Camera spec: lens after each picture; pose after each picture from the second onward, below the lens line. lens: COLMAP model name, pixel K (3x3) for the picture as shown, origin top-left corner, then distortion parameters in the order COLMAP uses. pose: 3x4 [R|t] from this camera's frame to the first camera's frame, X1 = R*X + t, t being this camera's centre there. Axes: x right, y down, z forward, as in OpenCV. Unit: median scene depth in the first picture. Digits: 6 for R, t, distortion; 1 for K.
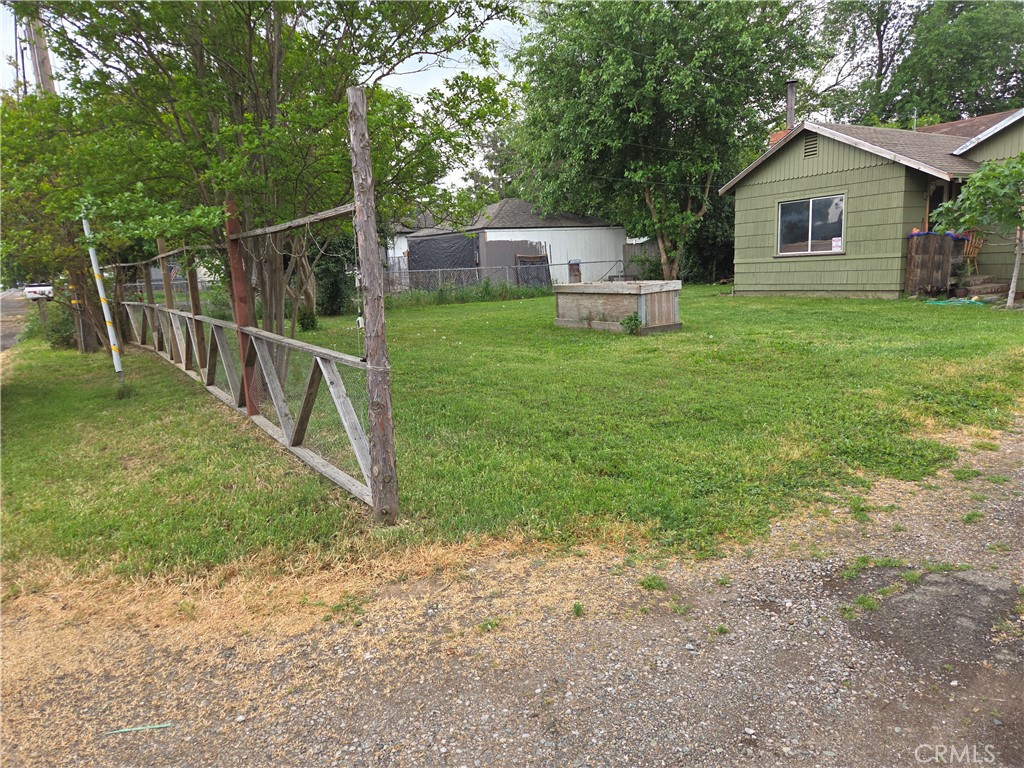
lens RADIAL K [[685.4, 0, 507.5], [0, 685.4, 375.8], [0, 0, 1]] dist [0.070138, -0.054445]
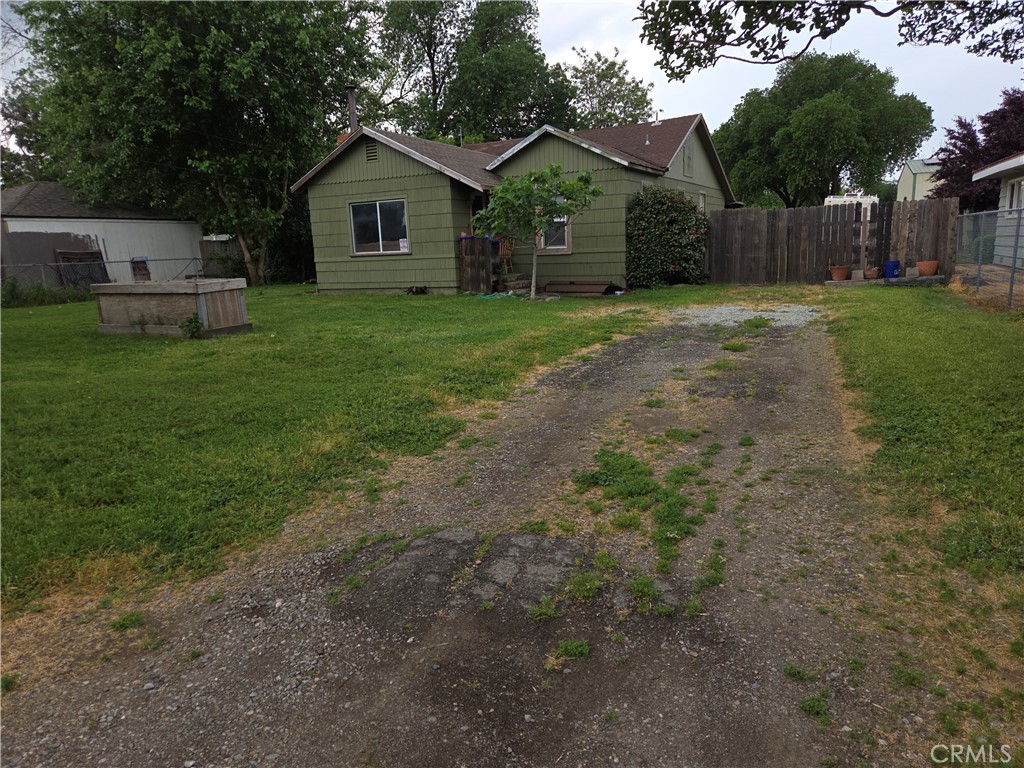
lens RADIAL K [[685.4, 0, 513.9], [0, 685.4, 384.1], [0, 0, 1]] dist [0.070138, -0.054445]
pose [[0.847093, -0.093511, 0.523153, 0.040964], [0.087603, 0.995501, 0.036093, 0.003242], [-0.524174, 0.015255, 0.851474, -0.000496]]
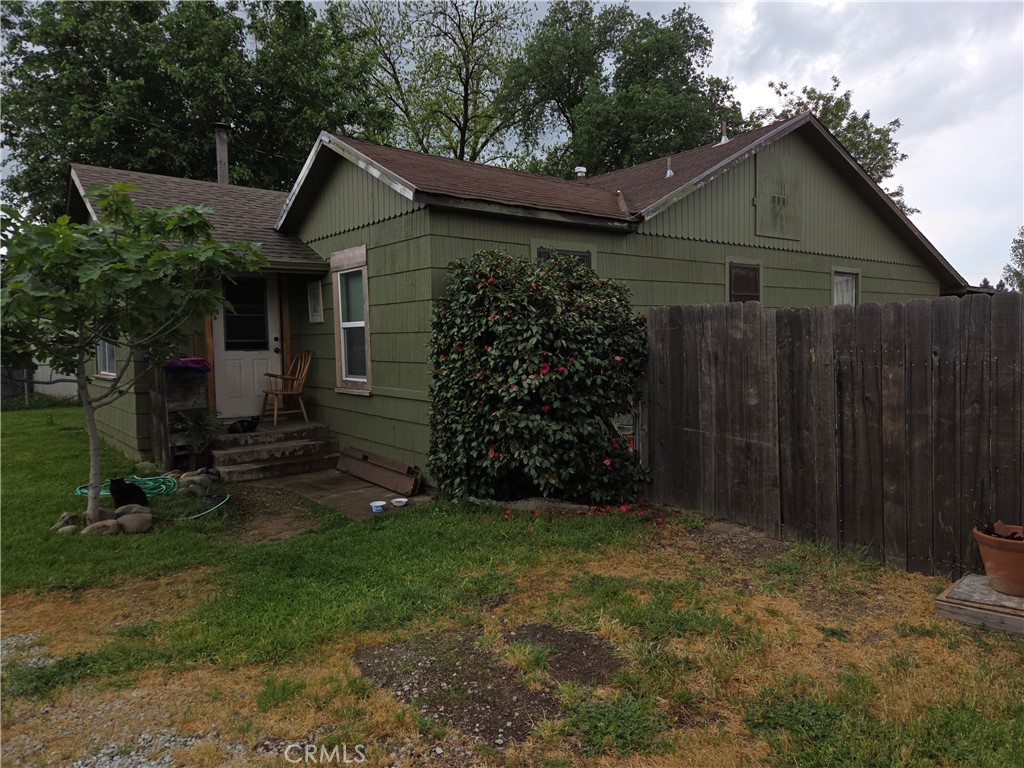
lens RADIAL K [[685.4, 0, 506.1], [0, 685.4, 386.1], [0, 0, 1]] dist [0.070138, -0.054445]
pose [[0.992363, 0.025445, 0.120698, 0.804148], [-0.012556, 0.994248, -0.106366, -0.118420], [-0.122710, 0.104038, 0.986974, 0.393354]]
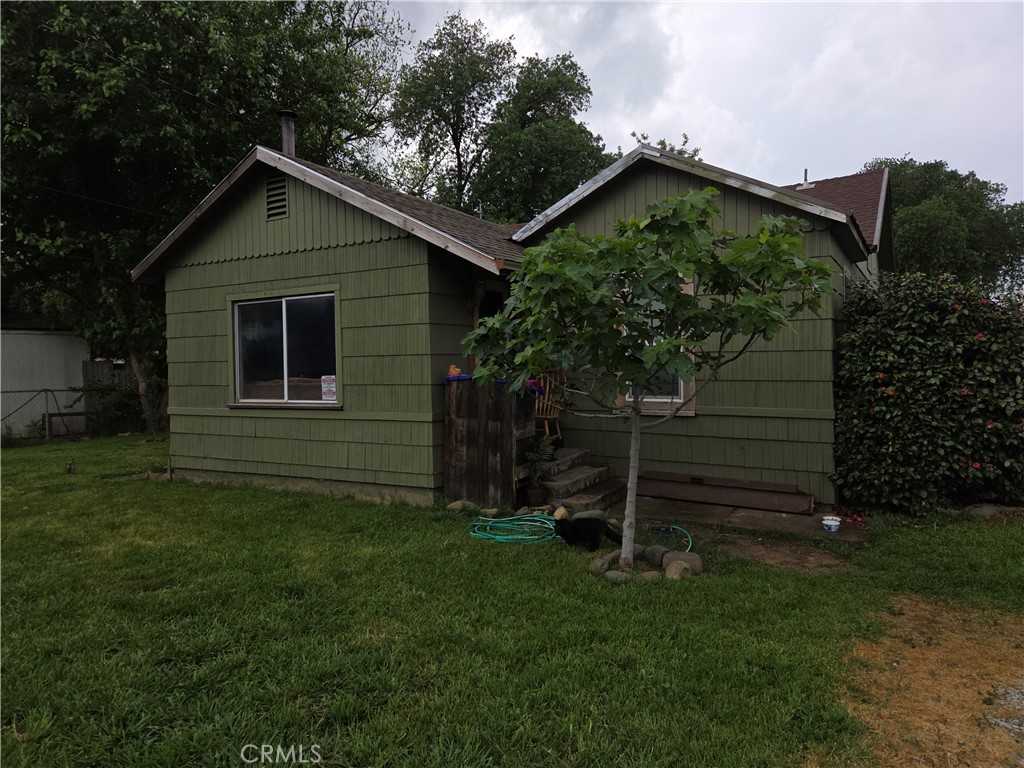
lens RADIAL K [[685.4, 0, 509.6], [0, 685.4, 374.3], [0, 0, 1]] dist [0.070138, -0.054445]
pose [[0.875098, 0.020102, 0.483529, 0.378595], [0.056632, 0.988019, -0.143569, -0.131353], [-0.480622, 0.153020, 0.863474, 0.551762]]
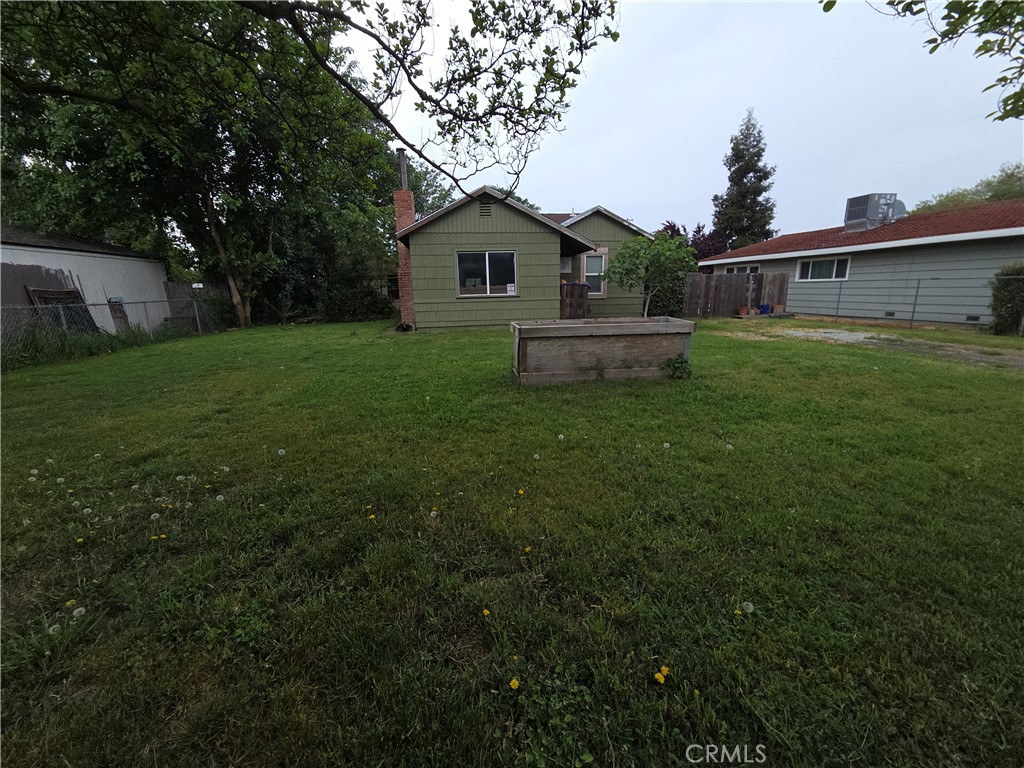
lens RADIAL K [[420.9, 0, 515.9], [0, 420.9, 386.6], [0, 0, 1]] dist [0.006146, -0.002465]
pose [[0.400138, -0.169711, 0.900604, -0.295948], [0.147773, 0.981793, 0.119355, -0.110908], [-0.904463, 0.085326, 0.417931, 0.735756]]
